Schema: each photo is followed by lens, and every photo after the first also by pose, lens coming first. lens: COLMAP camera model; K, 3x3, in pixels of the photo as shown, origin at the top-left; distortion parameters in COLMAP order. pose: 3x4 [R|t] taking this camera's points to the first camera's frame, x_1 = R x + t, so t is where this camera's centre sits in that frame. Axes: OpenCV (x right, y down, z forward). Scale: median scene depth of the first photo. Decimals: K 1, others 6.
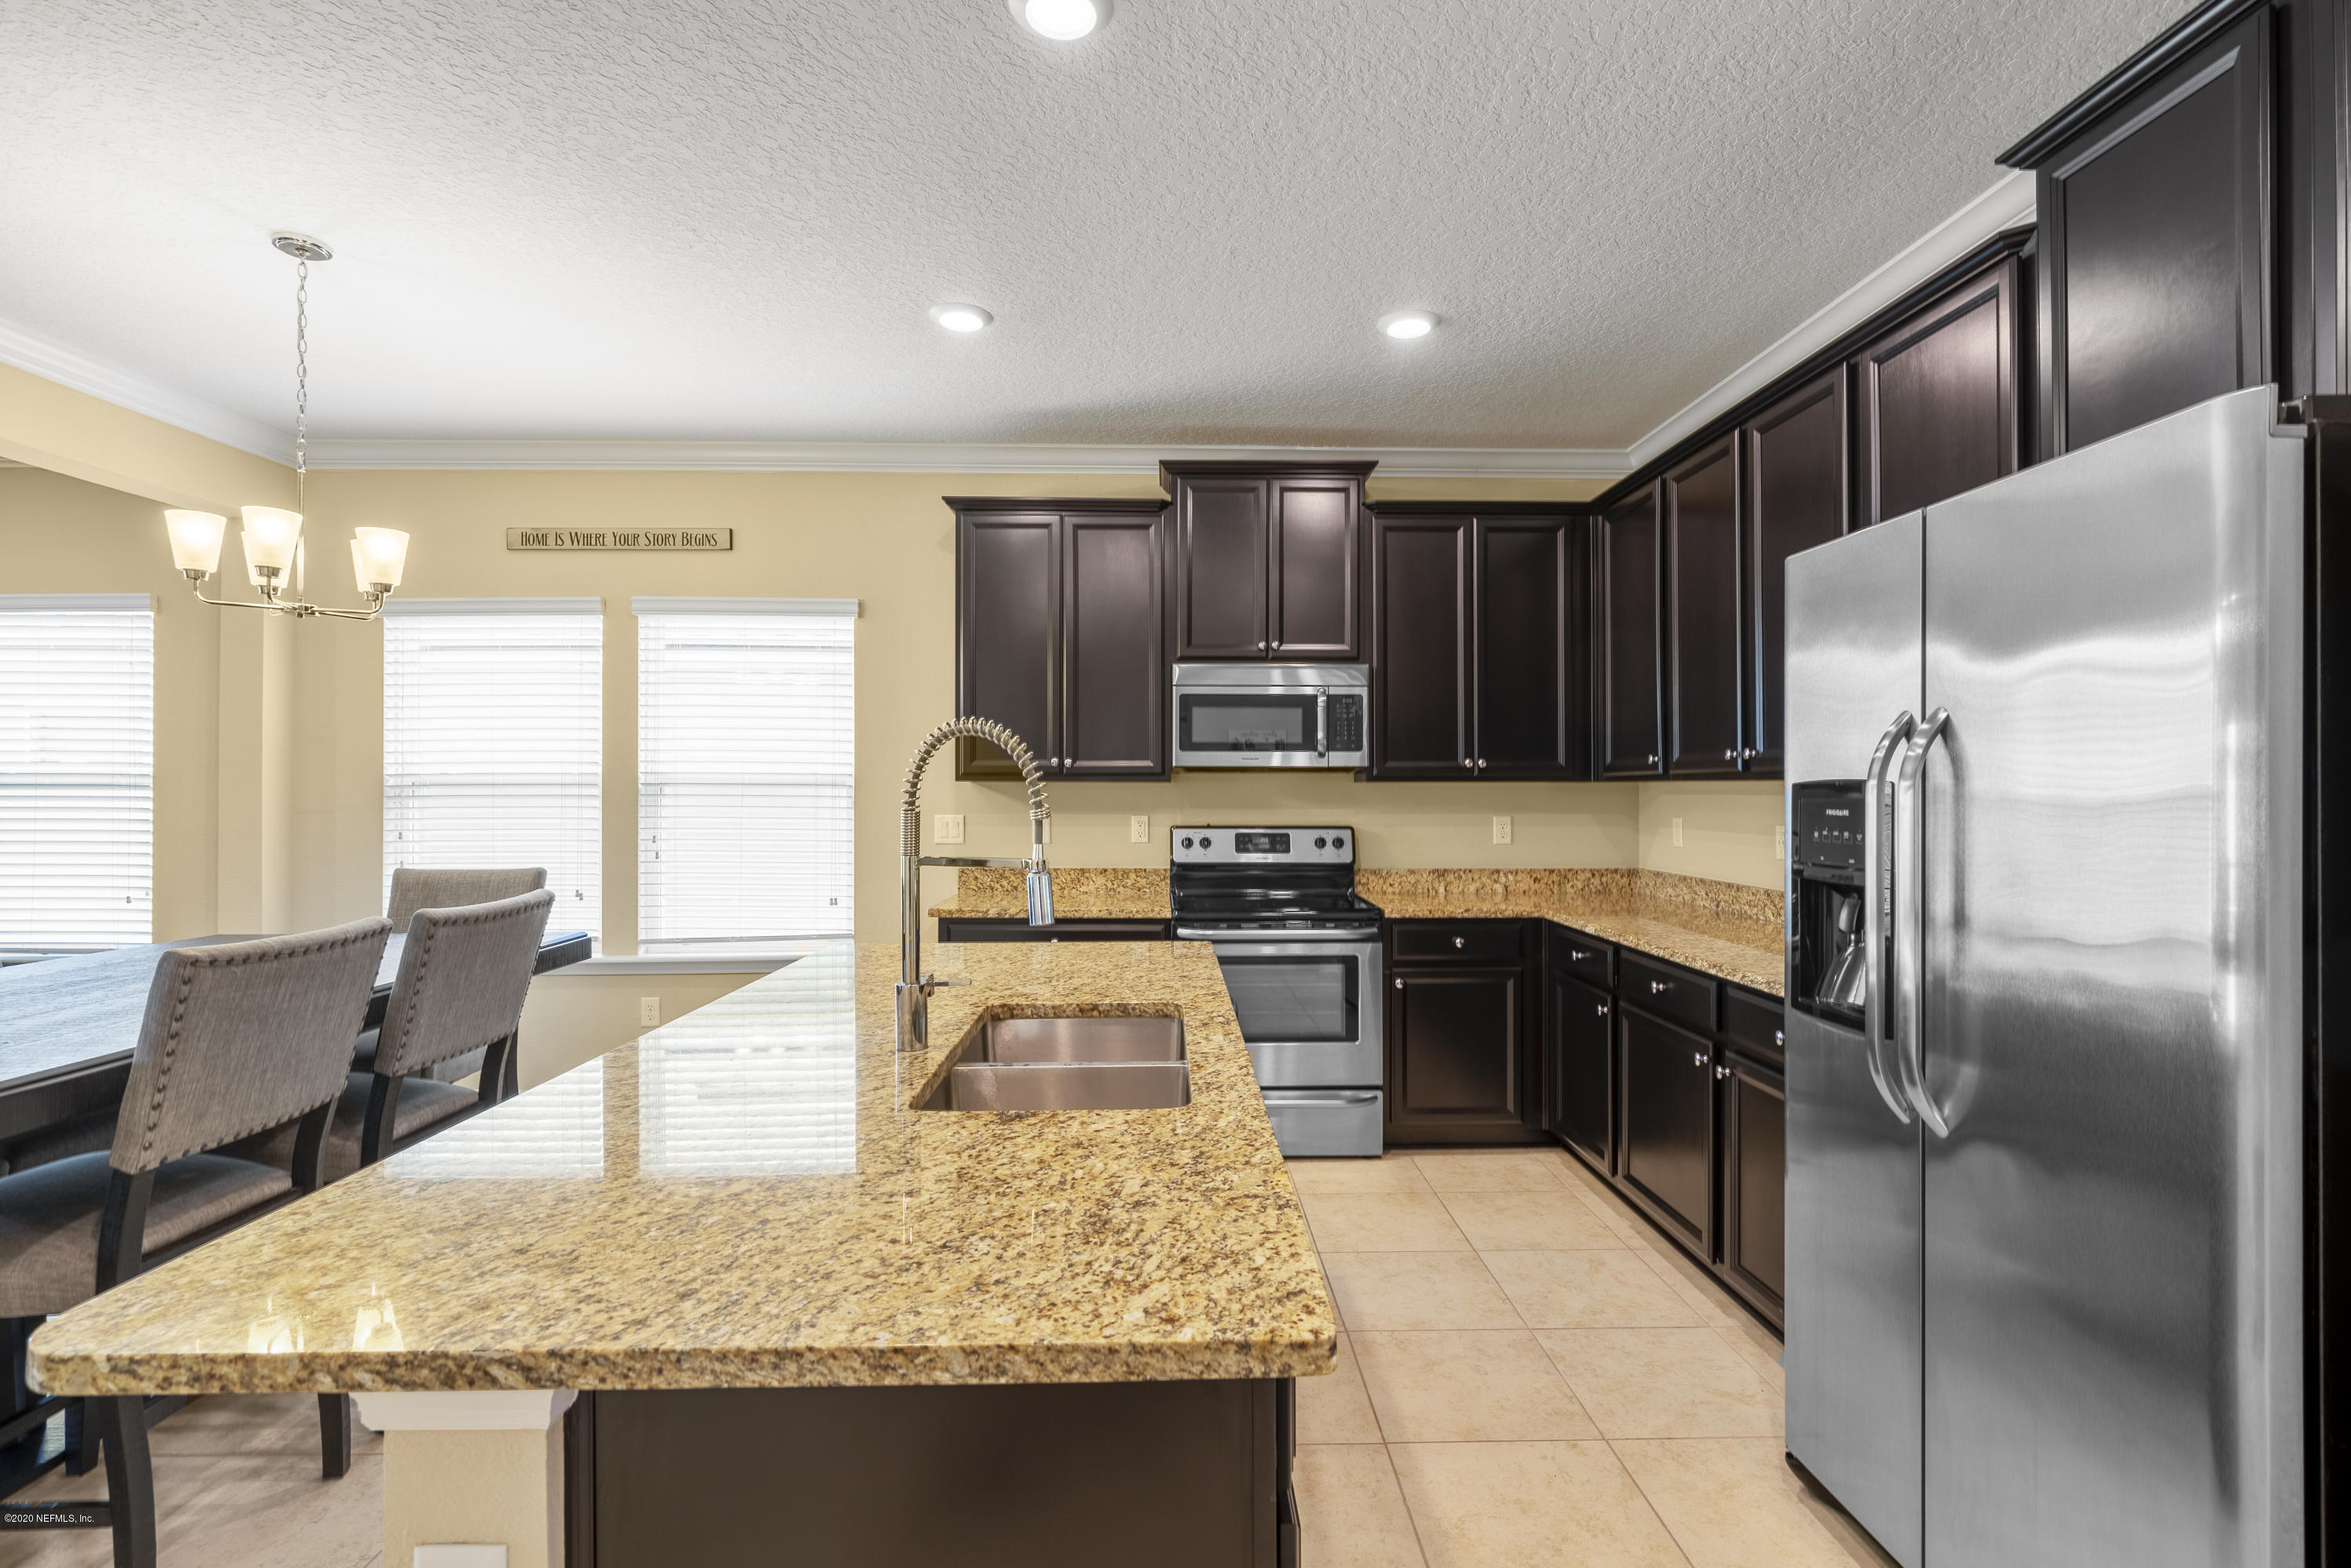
lens RADIAL K [[1090.2, 0, 1184.7], [0, 1090.2, 773.4], [0, 0, 1]] dist [-0.006207, 0.003515]
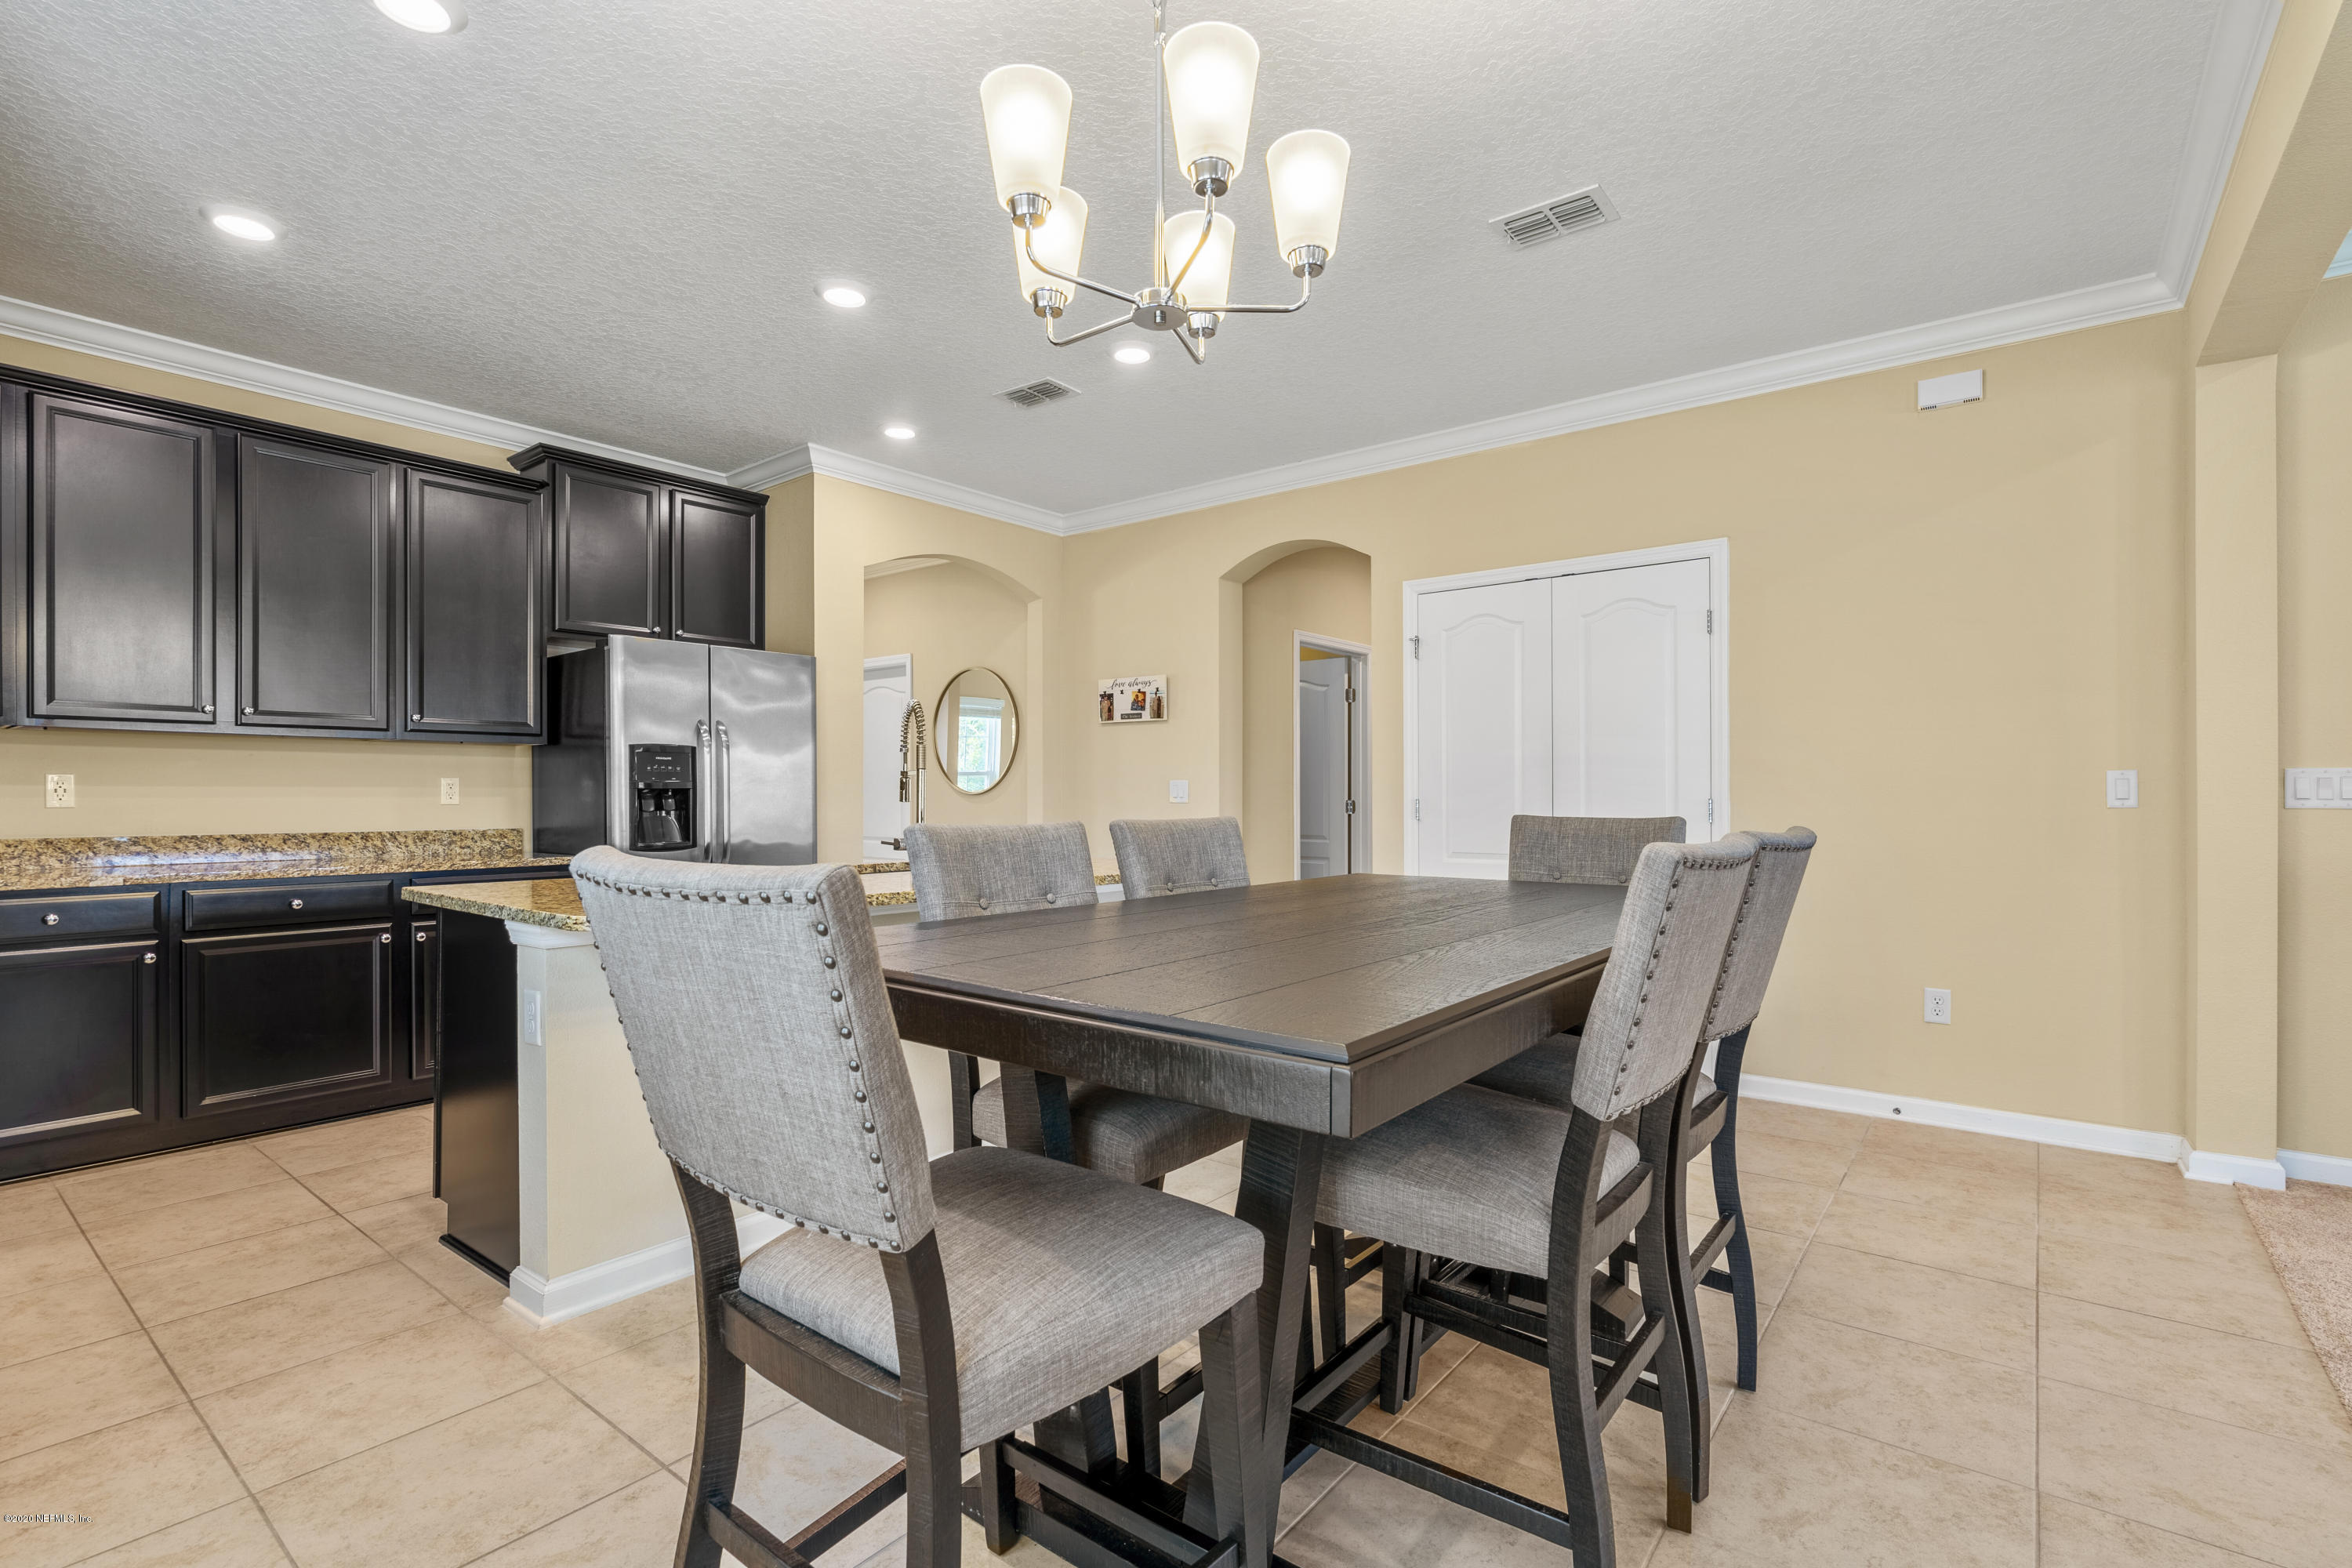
lens RADIAL K [[1090.7, 0, 1184.6], [0, 1090.7, 801.4], [0, 0, 1]] dist [-0.006207, 0.003515]
pose [[-0.772276, 0.009410, 0.635218, -0.788831], [-0.000452, 0.999882, -0.015362, 0.074887], [-0.635287, -0.012150, -0.772180, 0.946436]]
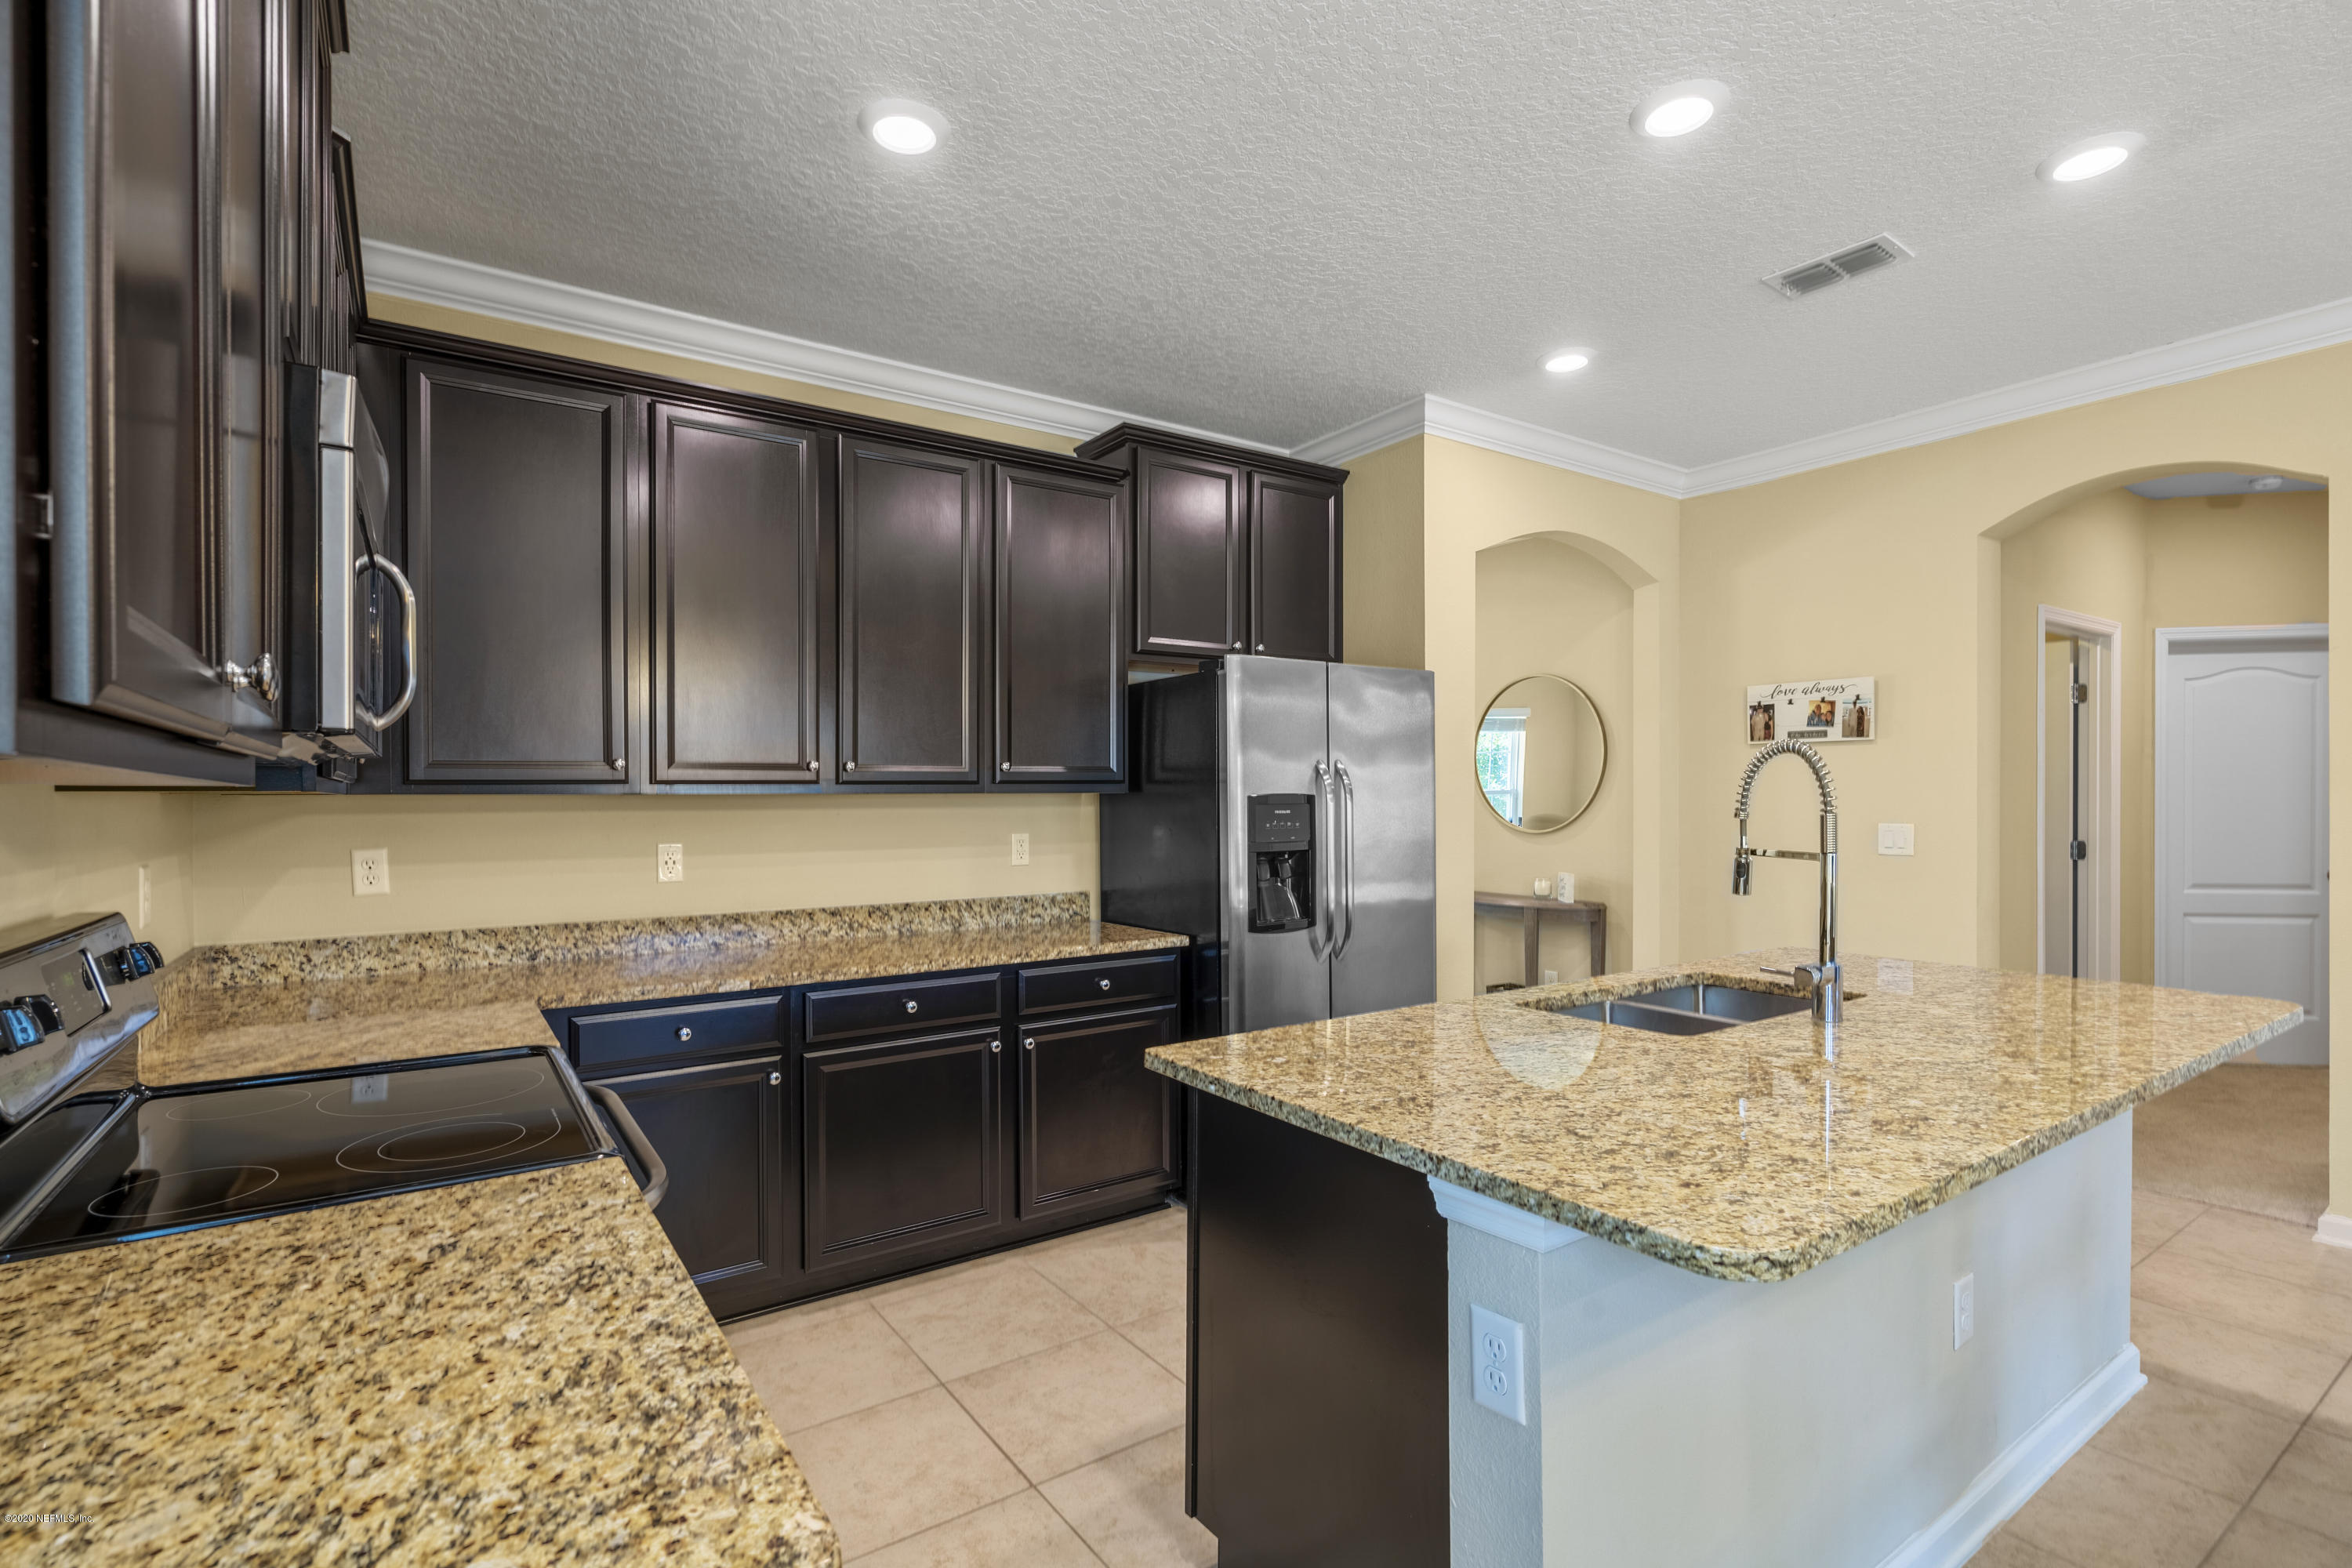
lens RADIAL K [[1090.7, 0, 1160.5], [0, 1090.7, 801.7], [0, 0, 1]] dist [-0.006207, 0.003515]
pose [[-0.548220, 0.010181, 0.836272, -0.362644], [-0.001028, 0.999917, -0.012848, 0.020075], [-0.836334, -0.007904, -0.548164, 0.977168]]
